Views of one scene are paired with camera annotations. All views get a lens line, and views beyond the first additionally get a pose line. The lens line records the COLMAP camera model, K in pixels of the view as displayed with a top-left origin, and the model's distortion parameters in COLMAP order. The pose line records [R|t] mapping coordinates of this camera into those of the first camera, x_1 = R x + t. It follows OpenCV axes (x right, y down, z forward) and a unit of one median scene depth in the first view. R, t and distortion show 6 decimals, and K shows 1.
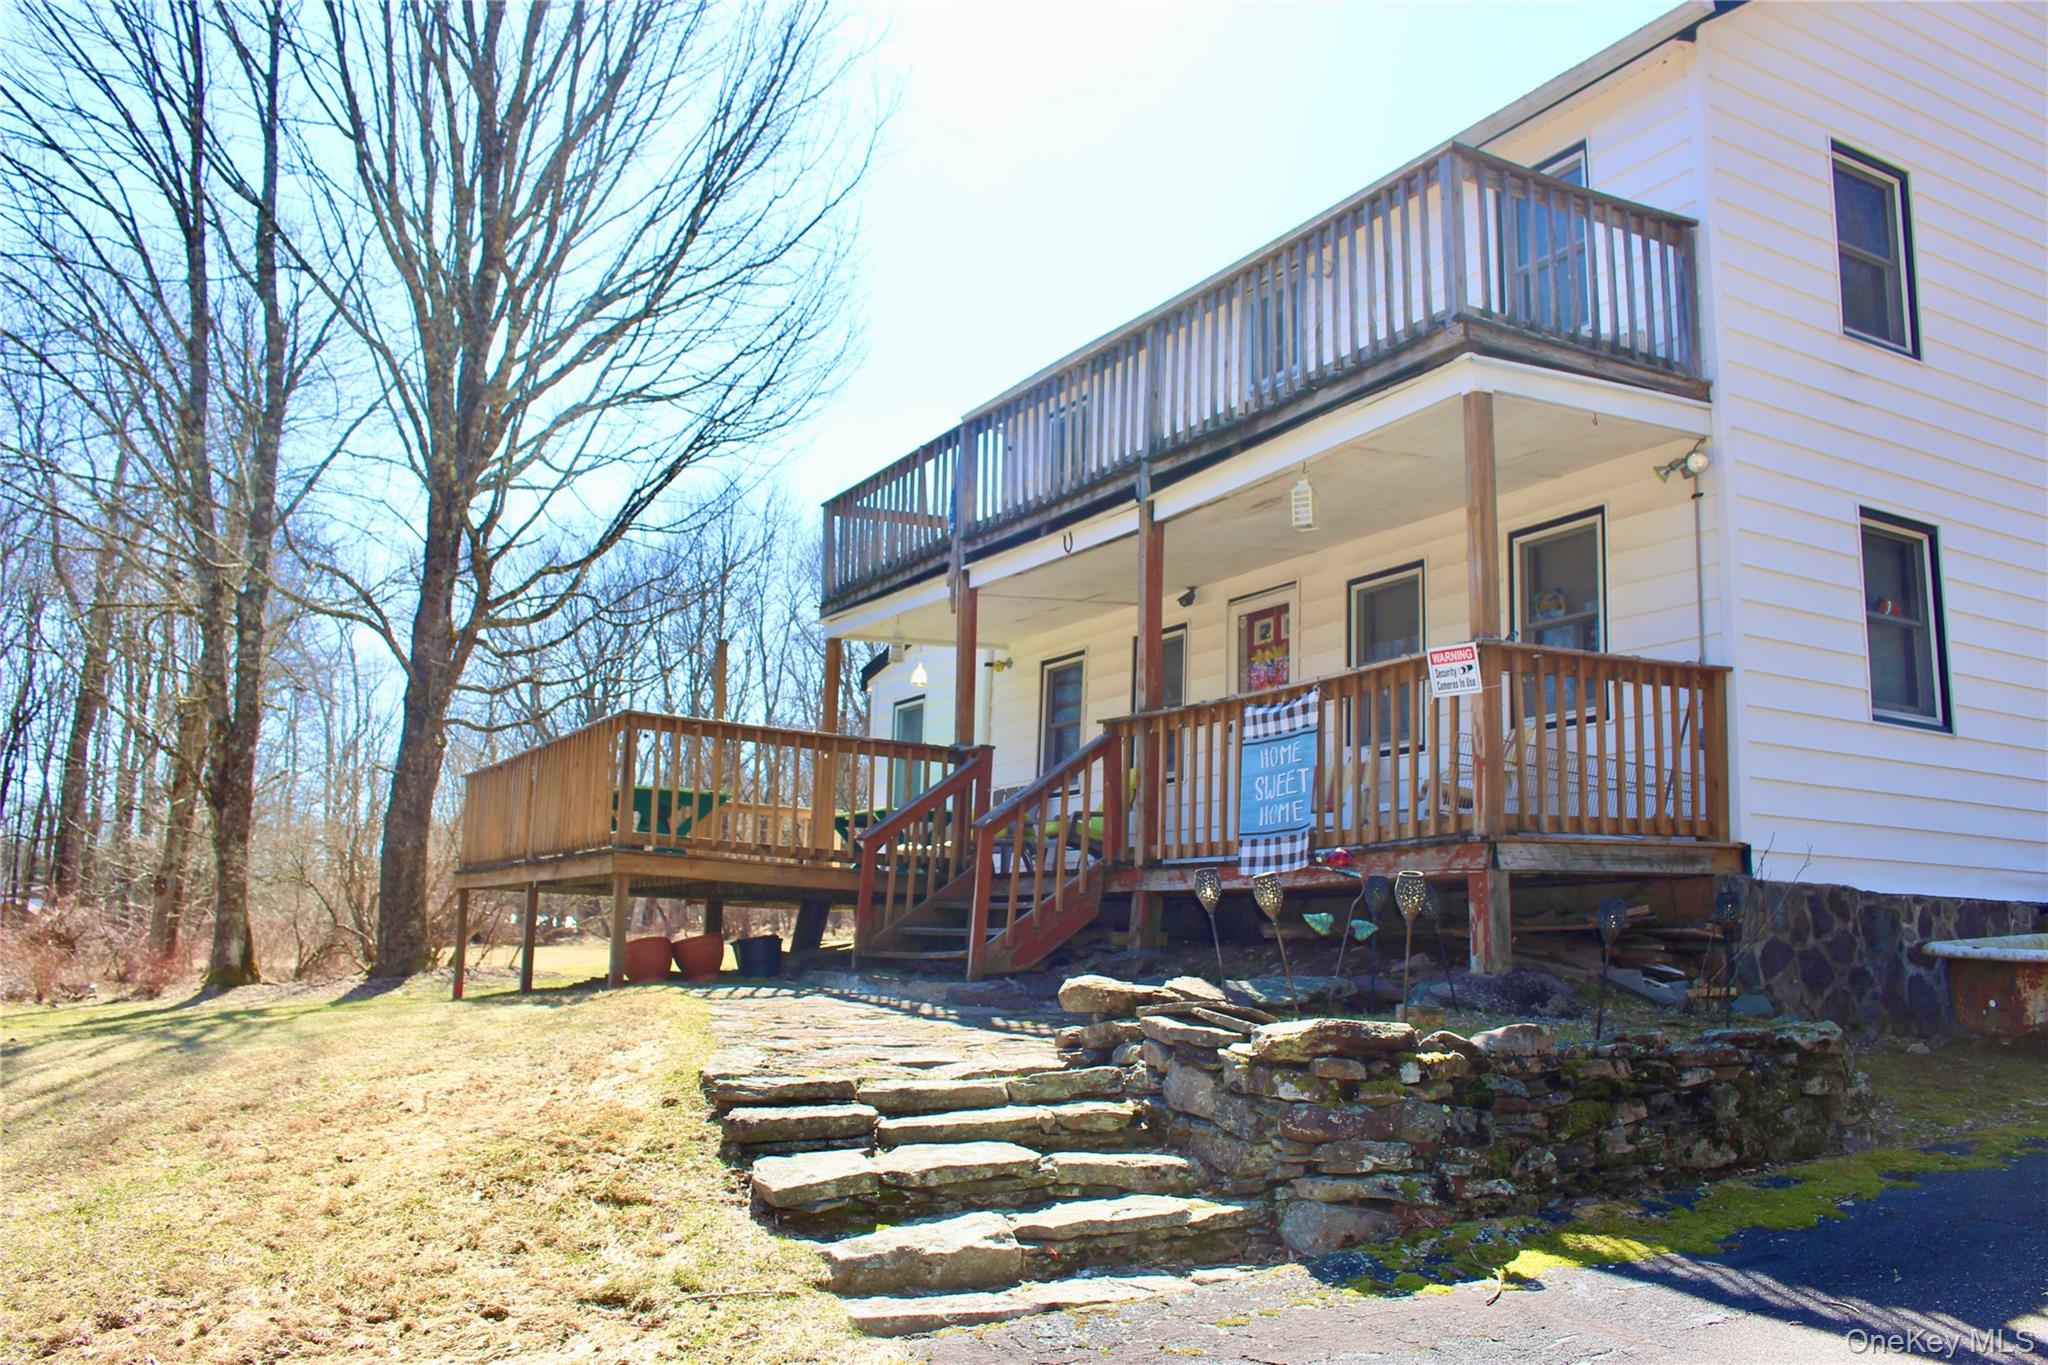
lens RADIAL K [[1701.1, 0, 1006.9], [0, 1701.1, 703.1], [0, 0, 1]] dist [-0.158994, 0.125891]
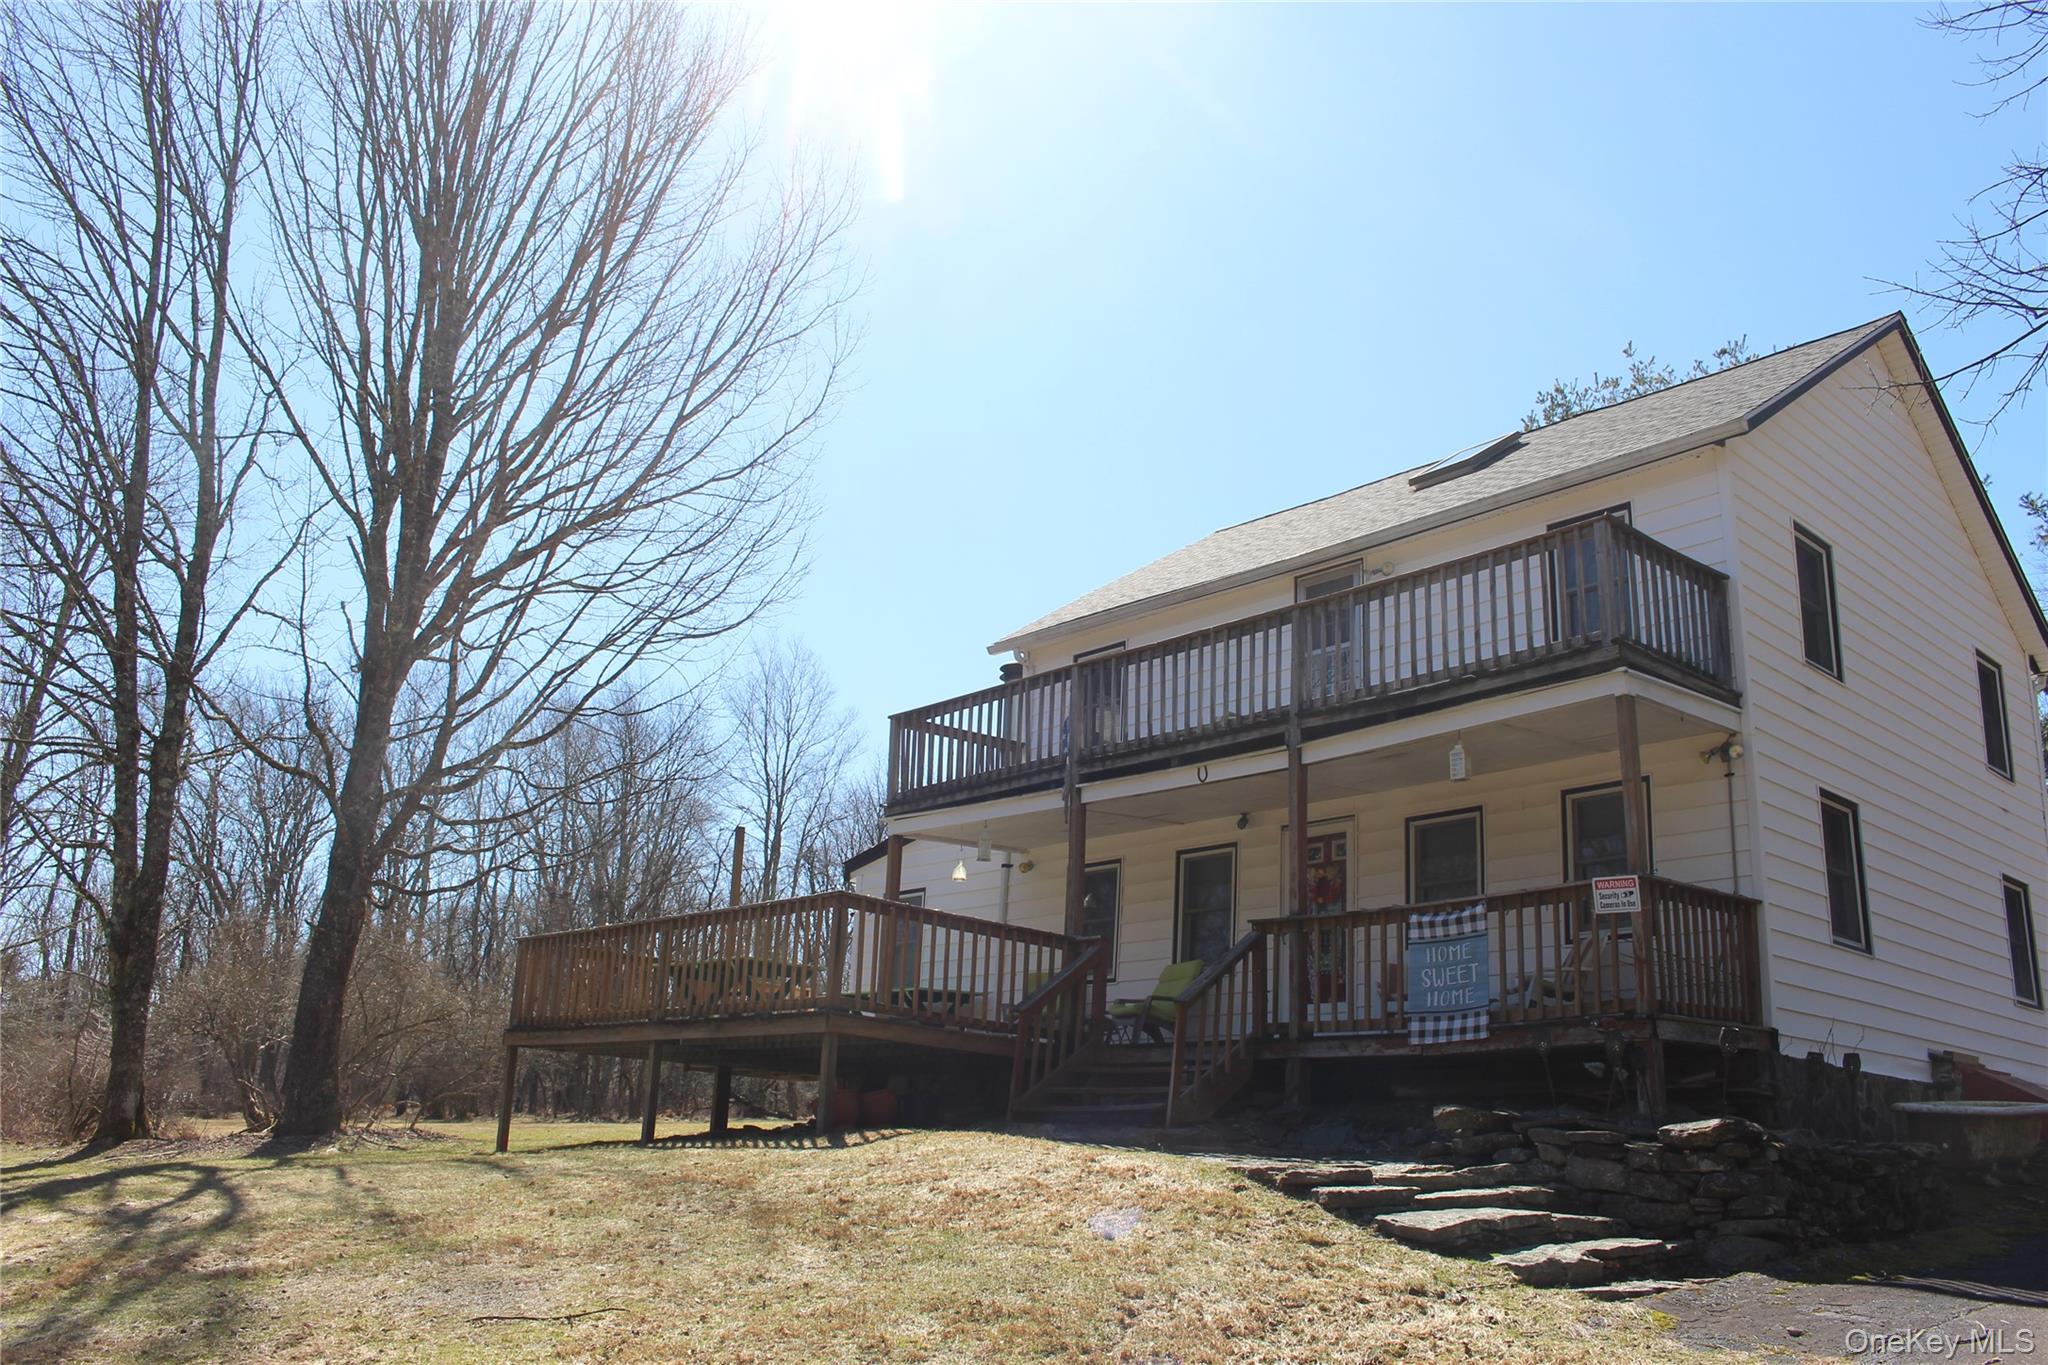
lens RADIAL K [[1701.1, 0, 1006.9], [0, 1701.1, 703.1], [0, 0, 1]] dist [-0.158994, 0.125891]
pose [[0.973933, 0.078098, 0.212968, -0.452131], [-0.052458, 0.990957, -0.123497, 0.017123], [-0.220687, 0.109106, 0.969223, -0.204619]]
